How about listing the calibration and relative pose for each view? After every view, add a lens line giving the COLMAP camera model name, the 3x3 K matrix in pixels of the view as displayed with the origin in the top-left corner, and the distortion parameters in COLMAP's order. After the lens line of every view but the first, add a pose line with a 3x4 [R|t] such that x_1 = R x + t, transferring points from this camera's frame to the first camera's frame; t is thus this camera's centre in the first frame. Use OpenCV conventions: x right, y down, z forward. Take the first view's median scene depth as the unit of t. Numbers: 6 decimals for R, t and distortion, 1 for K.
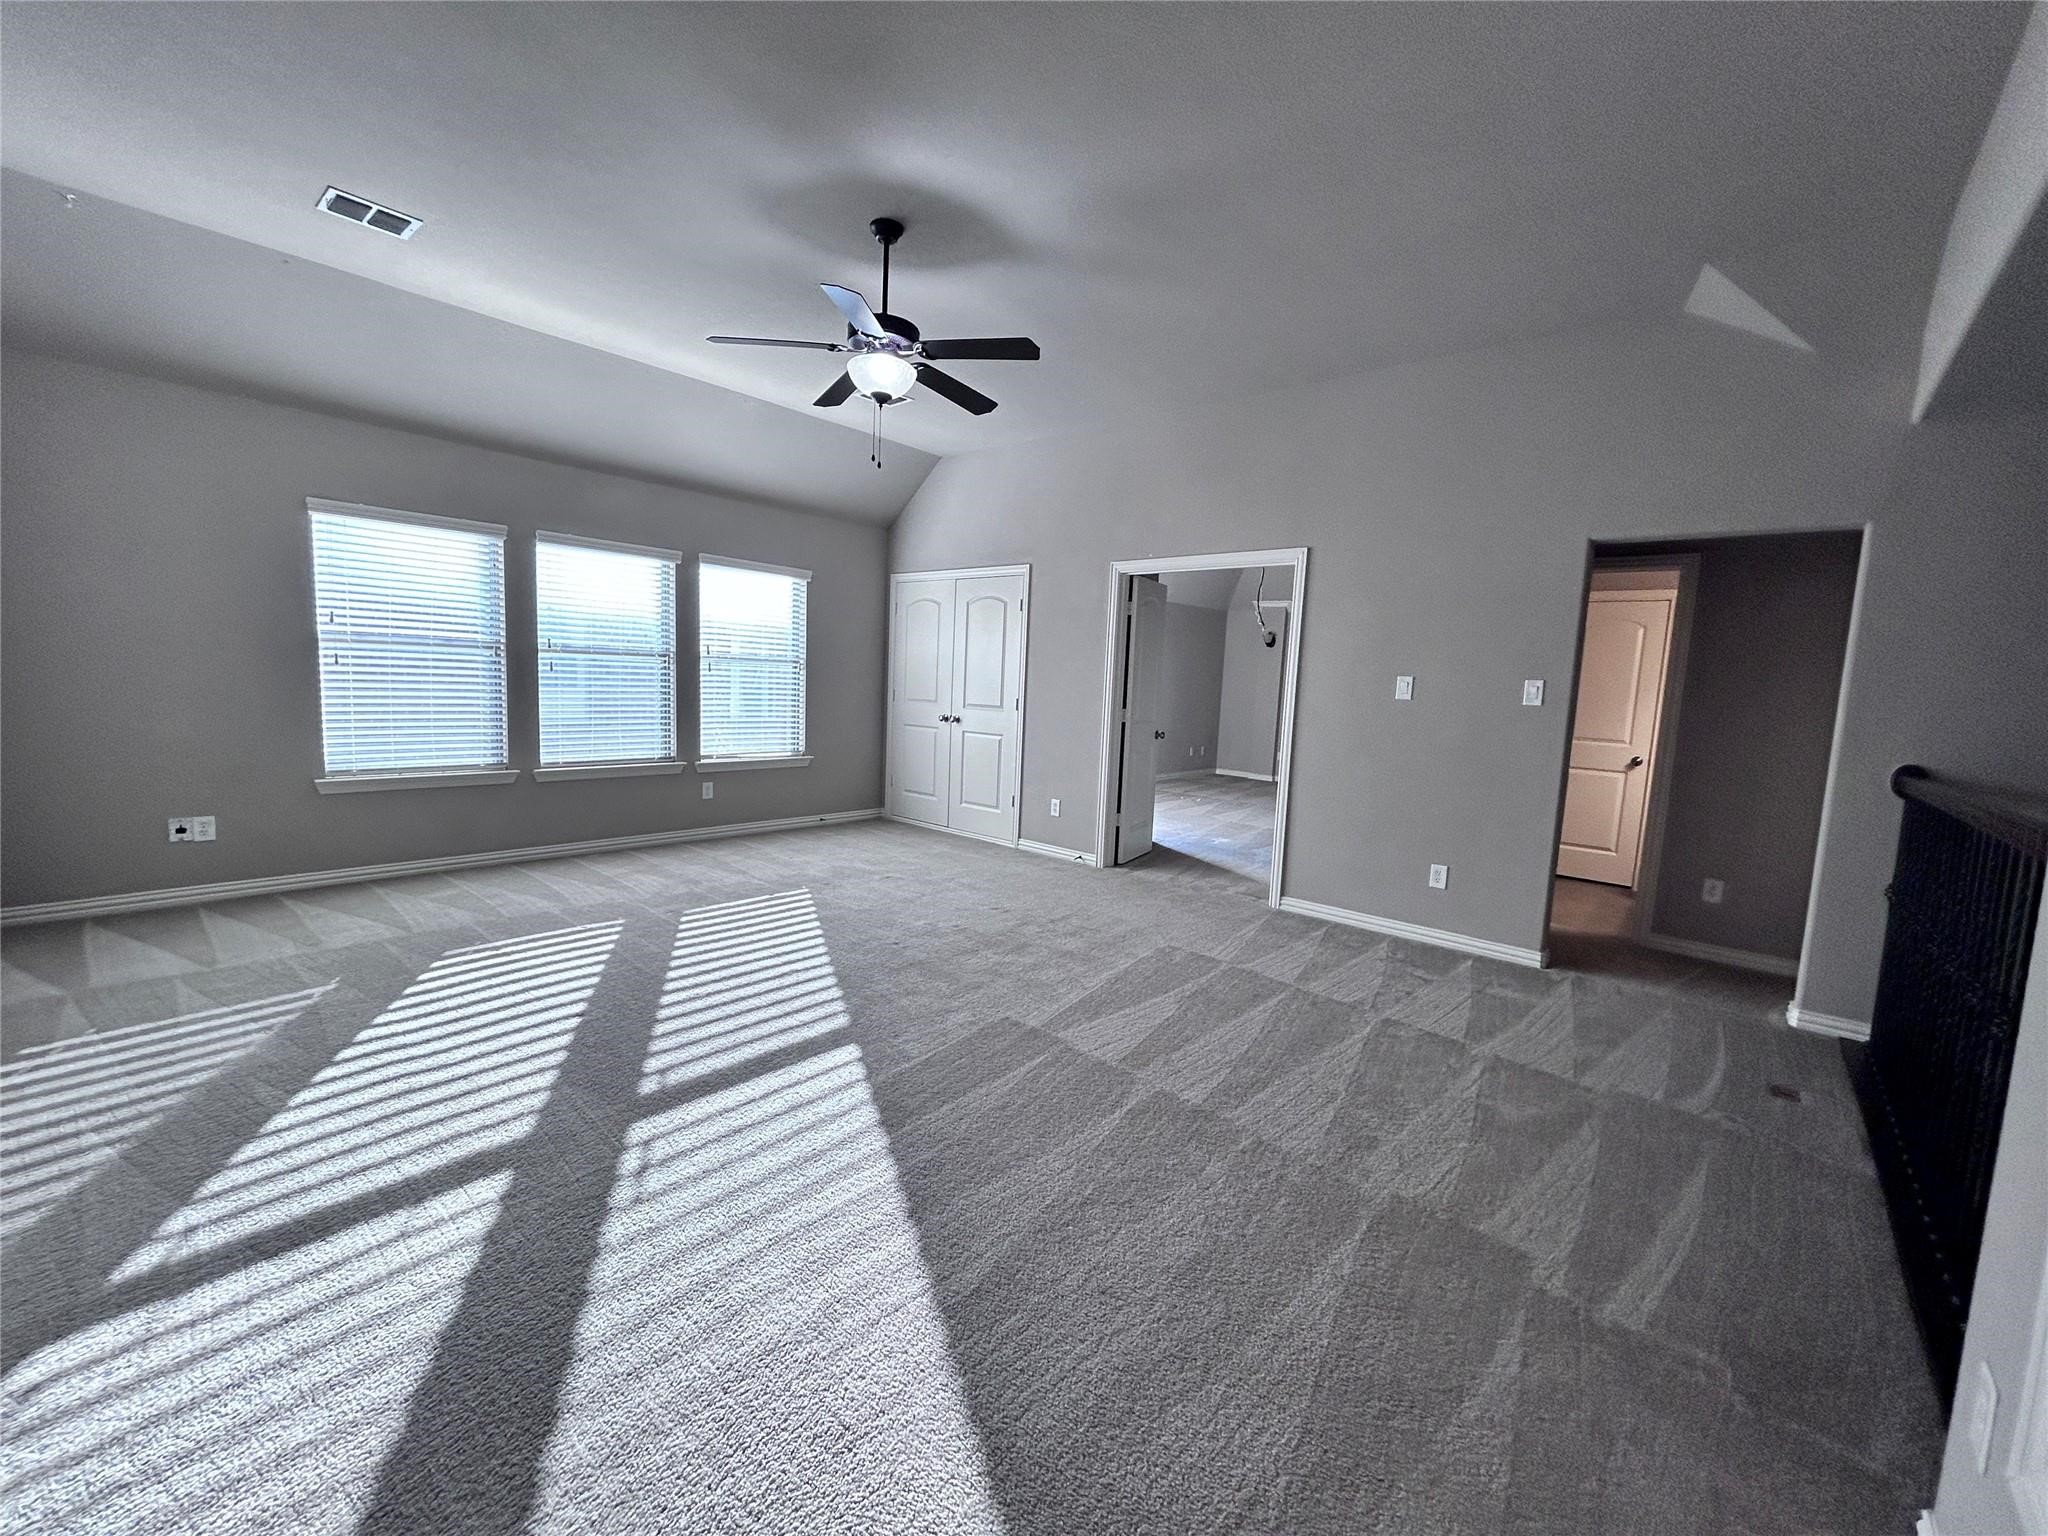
lens RADIAL K [[829.2, 0, 1020.5], [0, 829.2, 768.9], [0, 0, 1]] dist [0.009760, -0.000129]
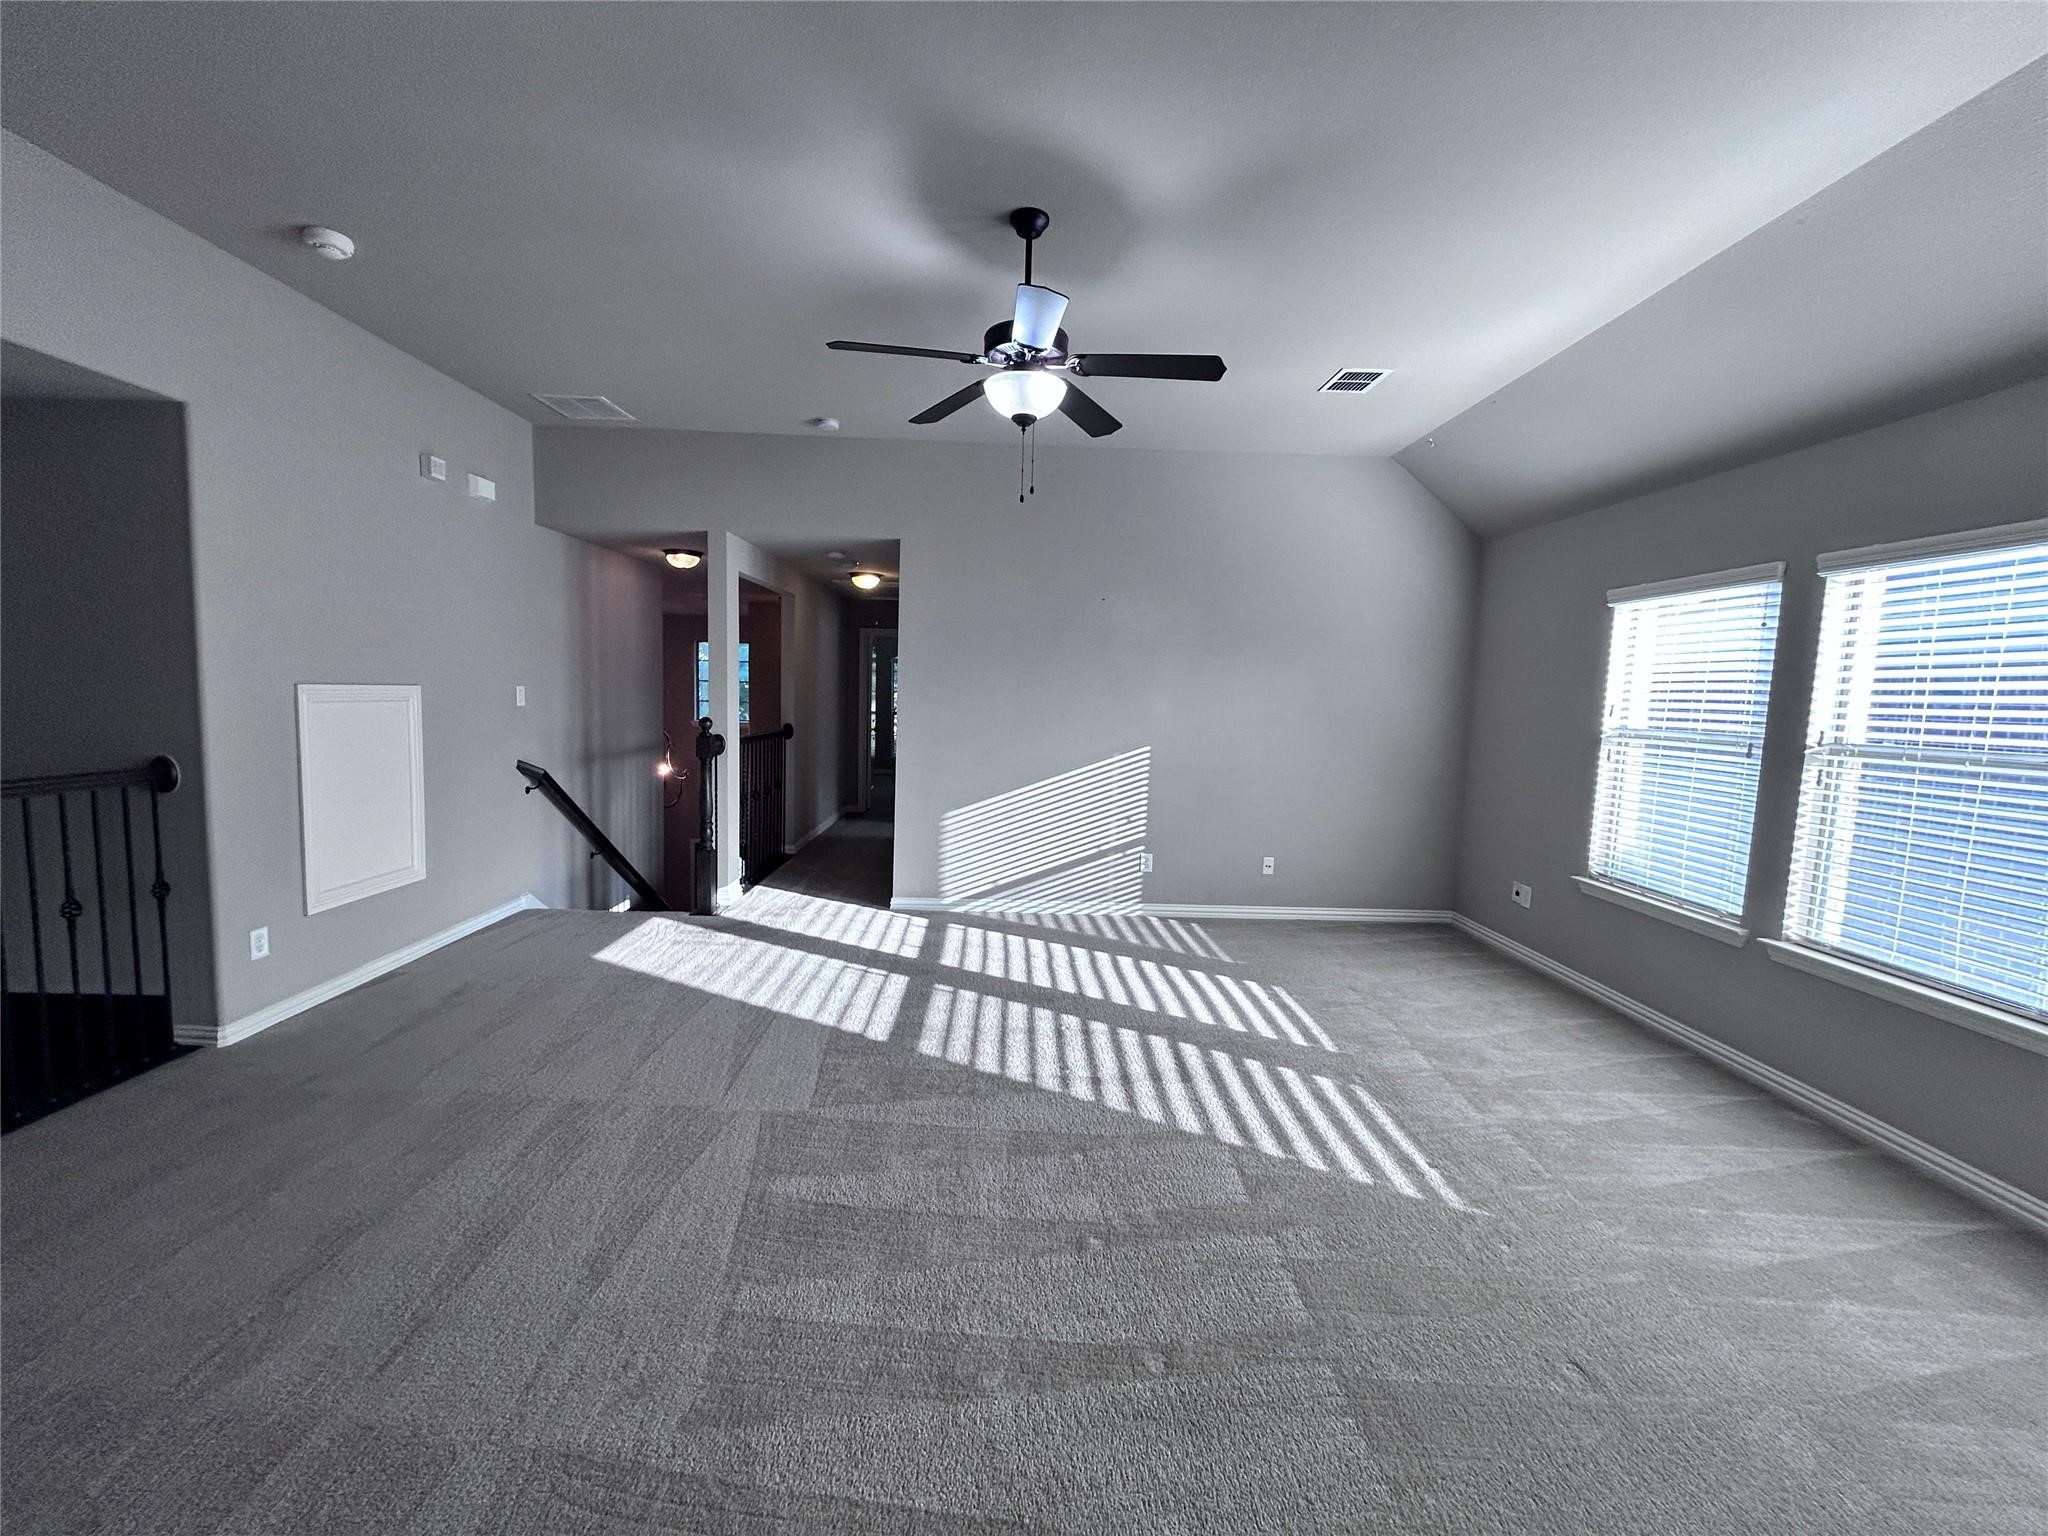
lens RADIAL K [[829.2, 0, 1020.0], [0, 829.2, 762.9], [0, 0, 1]] dist [0.009760, -0.000129]
pose [[-0.739037, -0.007324, -0.673625, 0.473421], [-0.136631, 0.980788, 0.139236, -0.258912], [0.659664, 0.194938, -0.725840, 1.976866]]
